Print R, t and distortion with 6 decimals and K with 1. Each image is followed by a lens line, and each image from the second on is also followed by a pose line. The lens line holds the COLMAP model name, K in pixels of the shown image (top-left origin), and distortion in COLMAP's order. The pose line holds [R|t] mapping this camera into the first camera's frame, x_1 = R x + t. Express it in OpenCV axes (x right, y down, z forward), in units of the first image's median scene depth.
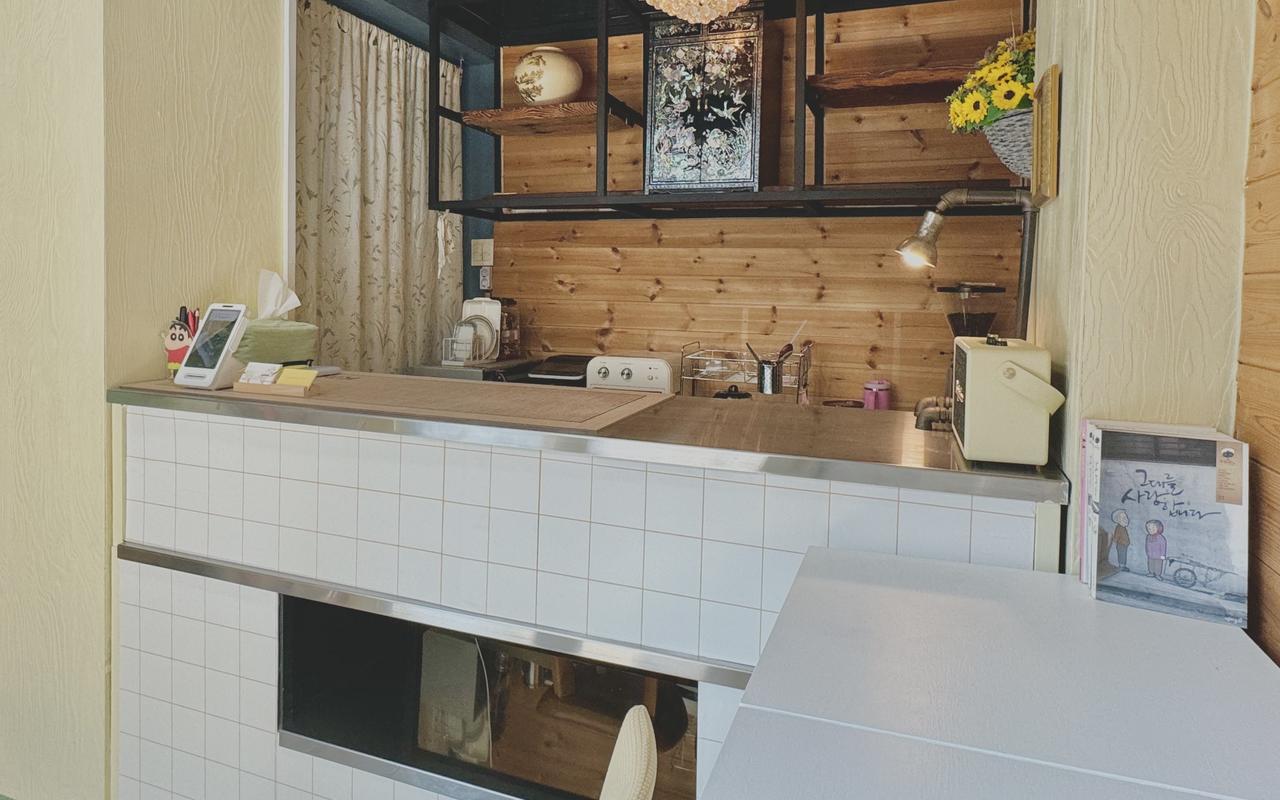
lens RADIAL K [[785.1, 0, 603.9], [0, 785.1, 329.5], [0, 0, 1]] dist [0.001045, 0.001096]
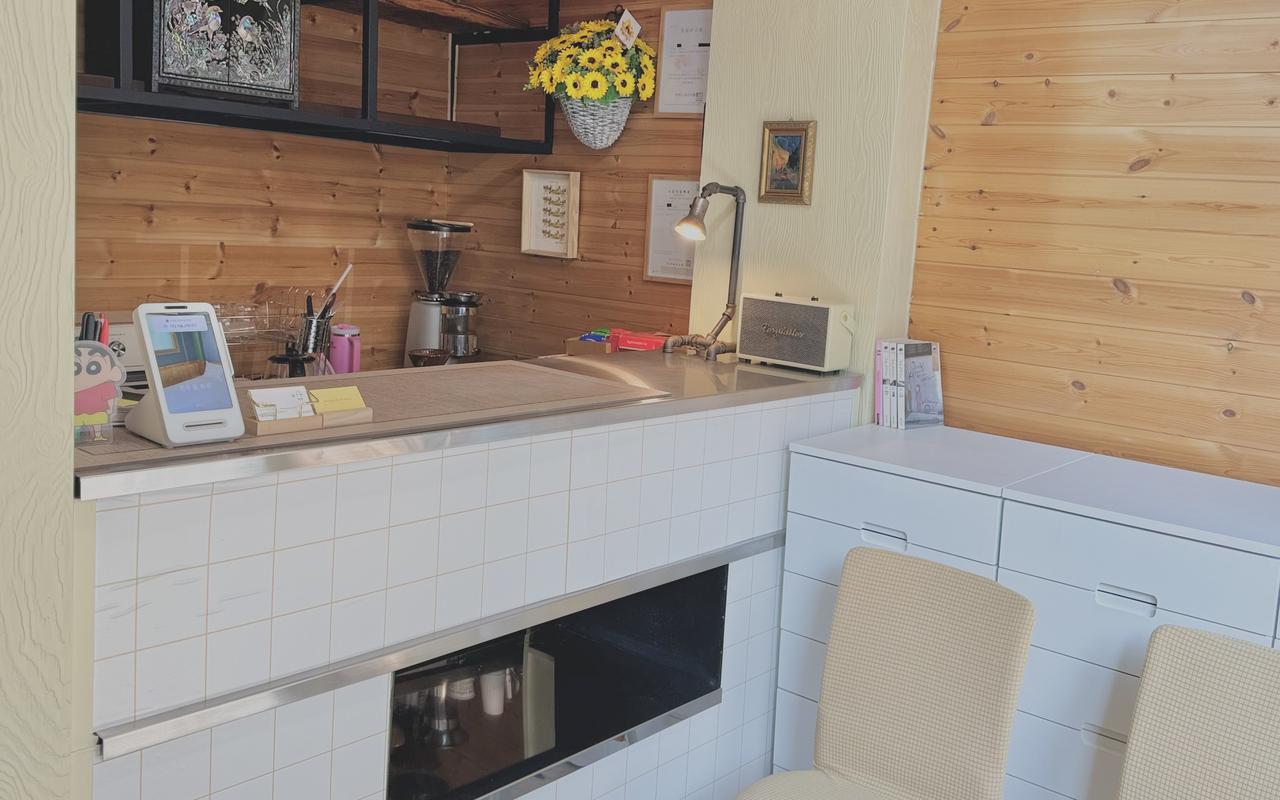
lens RADIAL K [[1188.2, 0, 645.5], [0, 1188.2, 352.7], [0, 0, 1]] dist [0.108594, -0.135895]
pose [[0.314793, -0.115038, 0.942163, -0.874183], [-0.005149, 0.992407, 0.122893, -0.077545], [-0.949146, -0.043537, 0.311810, 0.256997]]
